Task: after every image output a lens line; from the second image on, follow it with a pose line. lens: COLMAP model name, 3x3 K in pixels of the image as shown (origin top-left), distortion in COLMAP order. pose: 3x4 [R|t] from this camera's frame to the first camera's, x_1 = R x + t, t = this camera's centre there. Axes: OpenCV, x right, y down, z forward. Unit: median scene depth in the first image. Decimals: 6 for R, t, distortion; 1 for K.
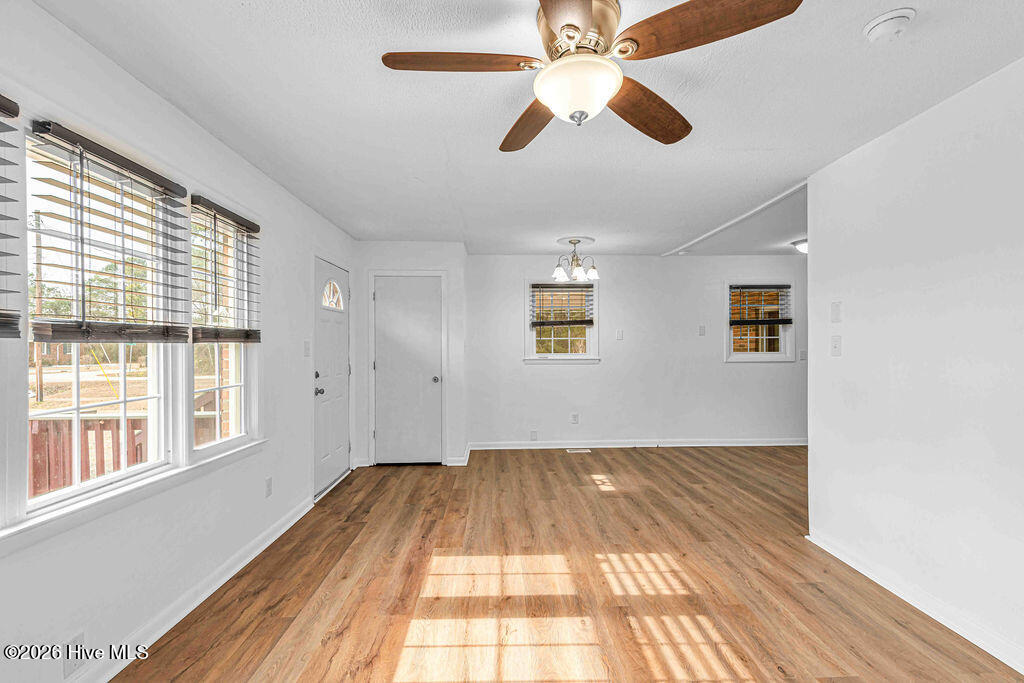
lens RADIAL K [[468.8, 0, 512.0], [0, 468.8, 341.5], [0, 0, 1]] dist [0.014391, -0.000087]
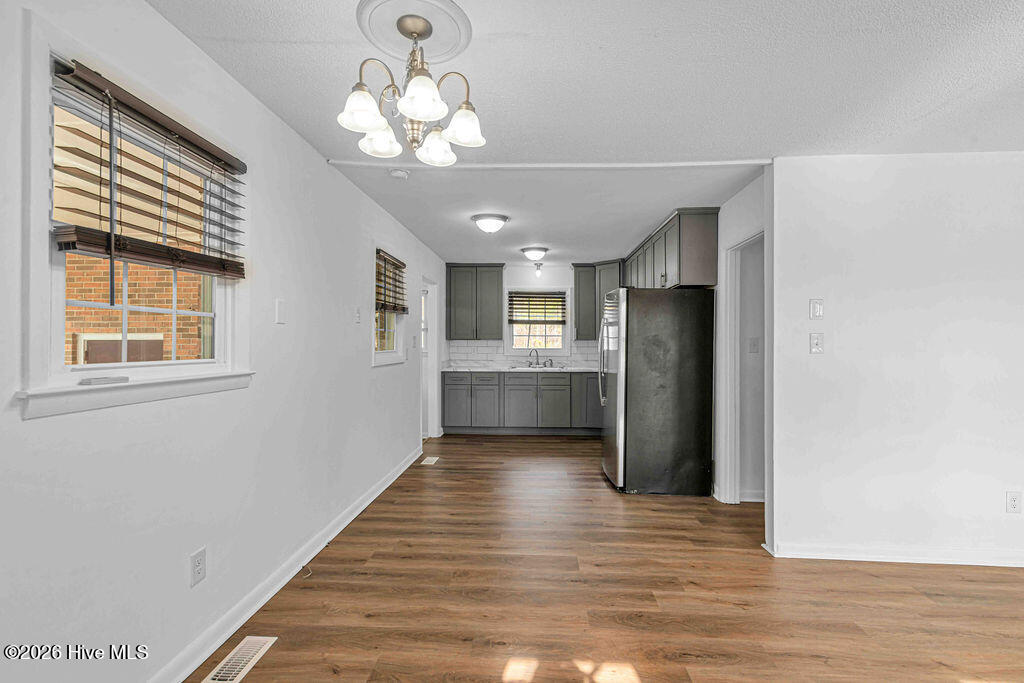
lens RADIAL K [[468.8, 0, 512.0], [0, 468.8, 341.5], [0, 0, 1]] dist [0.014391, -0.000087]
pose [[0.073791, 0.009481, 0.997229, -0.250094], [-0.016737, 0.999826, -0.008268, 0.017487], [-0.997133, -0.016081, 0.073937, 1.147809]]
